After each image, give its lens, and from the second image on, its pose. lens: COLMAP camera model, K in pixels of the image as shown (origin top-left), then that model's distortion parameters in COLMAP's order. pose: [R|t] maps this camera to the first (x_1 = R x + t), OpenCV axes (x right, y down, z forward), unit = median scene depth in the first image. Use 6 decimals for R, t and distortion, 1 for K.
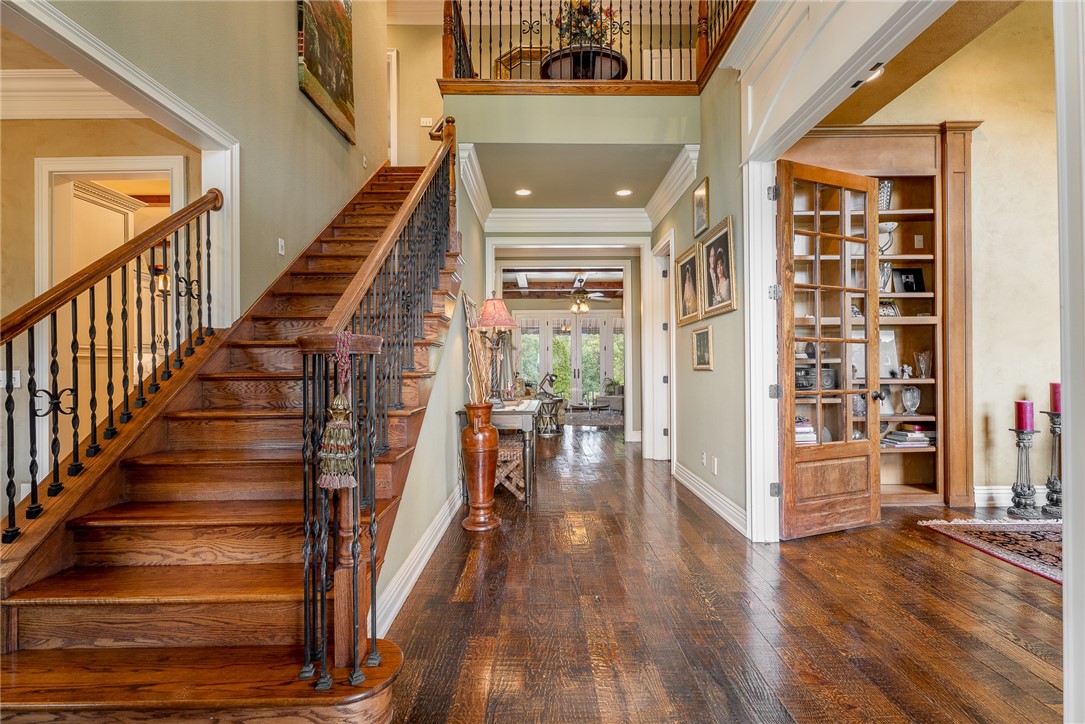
lens RADIAL K [[490.3, 0, 546.1], [0, 490.3, 365.5], [0, 0, 1]] dist [-0.004922, -0.003013]
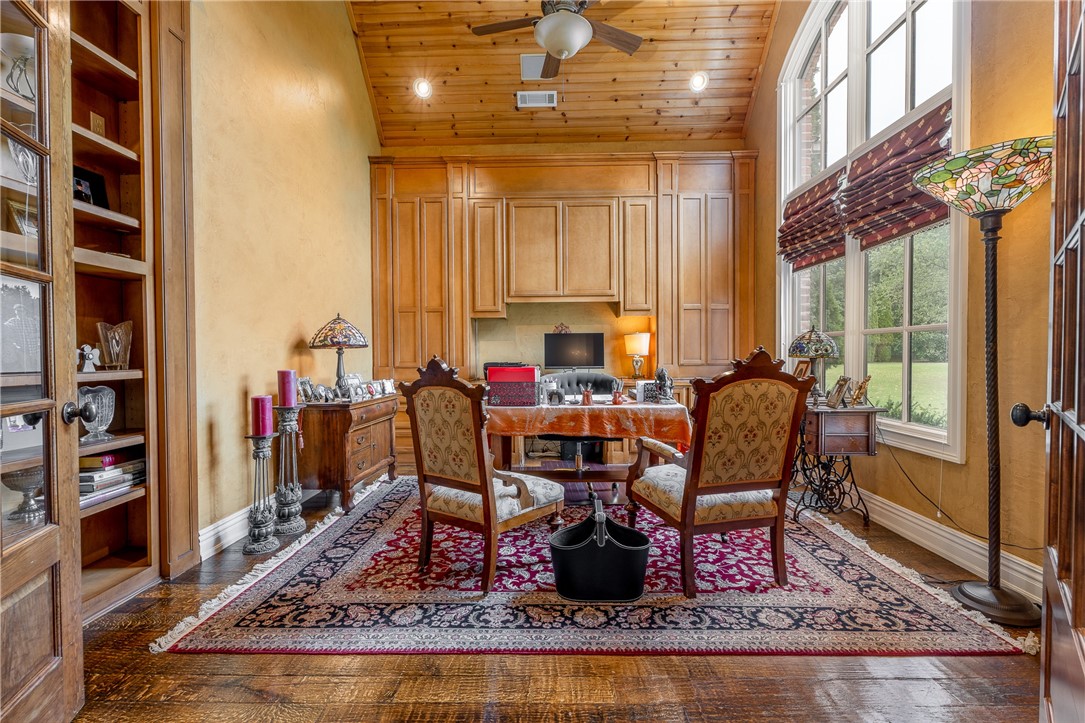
lens RADIAL K [[490.3, 0, 547.2], [0, 490.3, 361.5], [0, 0, 1]] dist [-0.004922, -0.003013]
pose [[0.033820, -0.012088, 0.999355, 0.237619], [0.005692, 0.999913, 0.011902, 0.012854], [-0.999412, 0.005286, 0.033886, 0.505424]]
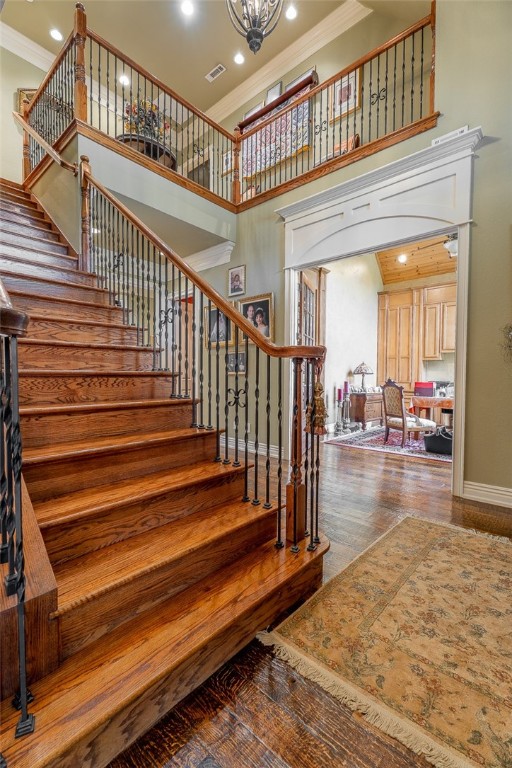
lens RADIAL K [[347.1, 0, 260.7], [0, 347.1, 386.0], [0, 0, 1]] dist [-0.004922, -0.003013]
pose [[0.658112, -0.011061, 0.752839, -0.589397], [-0.015197, 0.999493, 0.027970, 0.015051], [-0.752767, -0.029848, 0.657610, 0.128199]]
